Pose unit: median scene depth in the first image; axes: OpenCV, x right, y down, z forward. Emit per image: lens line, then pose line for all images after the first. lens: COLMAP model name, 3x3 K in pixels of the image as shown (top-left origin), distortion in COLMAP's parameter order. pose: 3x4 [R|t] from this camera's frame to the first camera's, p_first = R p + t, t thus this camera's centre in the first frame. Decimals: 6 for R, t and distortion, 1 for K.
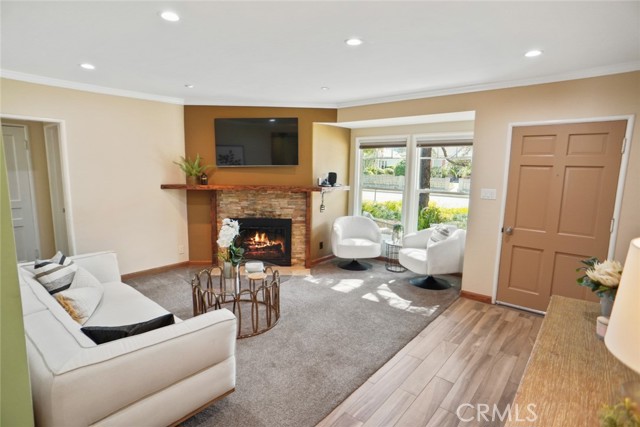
lens RADIAL K [[335.4, 0, 319.3], [0, 335.4, 208.5], [0, 0, 1]] dist [-0.029372, 0.007787]
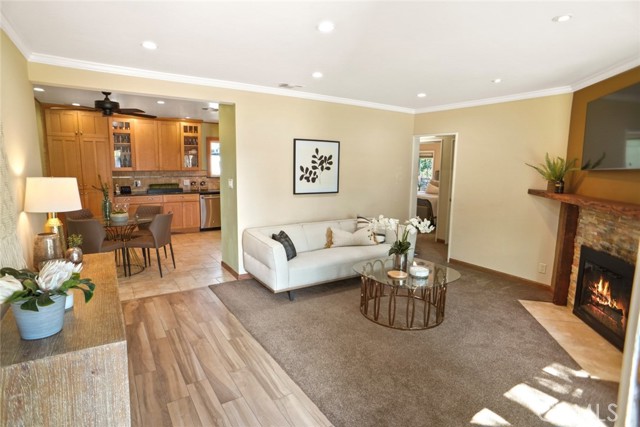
lens RADIAL K [[335.4, 0, 318.9], [0, 335.4, 215.1], [0, 0, 1]] dist [-0.029372, 0.007787]
pose [[-0.280766, 0.124425, -0.951677, 0.556095], [-0.141253, 0.975407, 0.169201, -0.073705], [0.949325, 0.181933, -0.256286, 0.690999]]
